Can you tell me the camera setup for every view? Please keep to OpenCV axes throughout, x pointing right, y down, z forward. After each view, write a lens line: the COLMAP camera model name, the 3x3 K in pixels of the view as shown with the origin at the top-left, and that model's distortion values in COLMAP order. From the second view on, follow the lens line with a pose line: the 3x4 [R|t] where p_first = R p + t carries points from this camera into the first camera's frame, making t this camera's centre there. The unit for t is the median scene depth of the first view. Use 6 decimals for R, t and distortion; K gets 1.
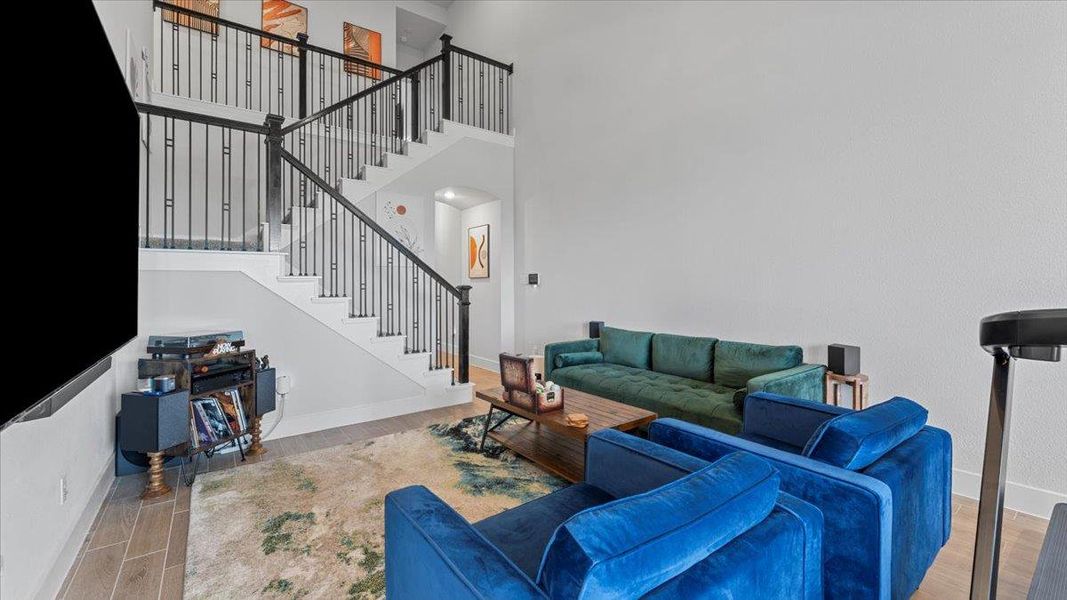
lens RADIAL K [[431.9, 0, 528.1], [0, 431.9, 286.2], [0, 0, 1]] dist [-0.001700, 0.000263]
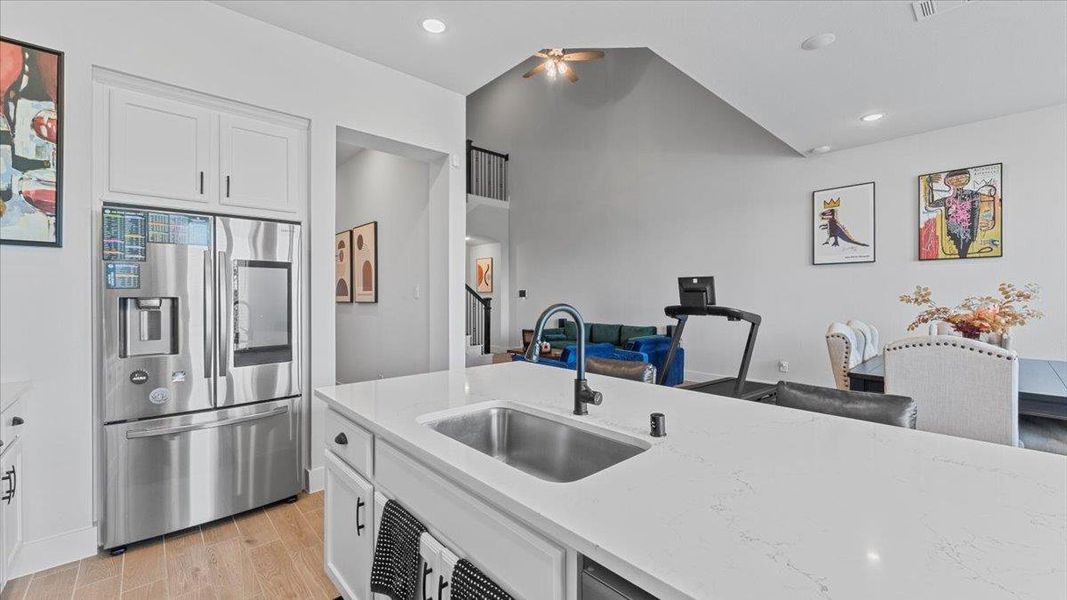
lens RADIAL K [[431.9, 0, 532.4], [0, 431.9, 297.2], [0, 0, 1]] dist [-0.001700, 0.000263]
pose [[0.993865, 0.003077, 0.110559, -0.129611], [-0.003401, 0.999990, 0.002740, -0.008001], [-0.110550, -0.003099, 0.993866, -0.600535]]
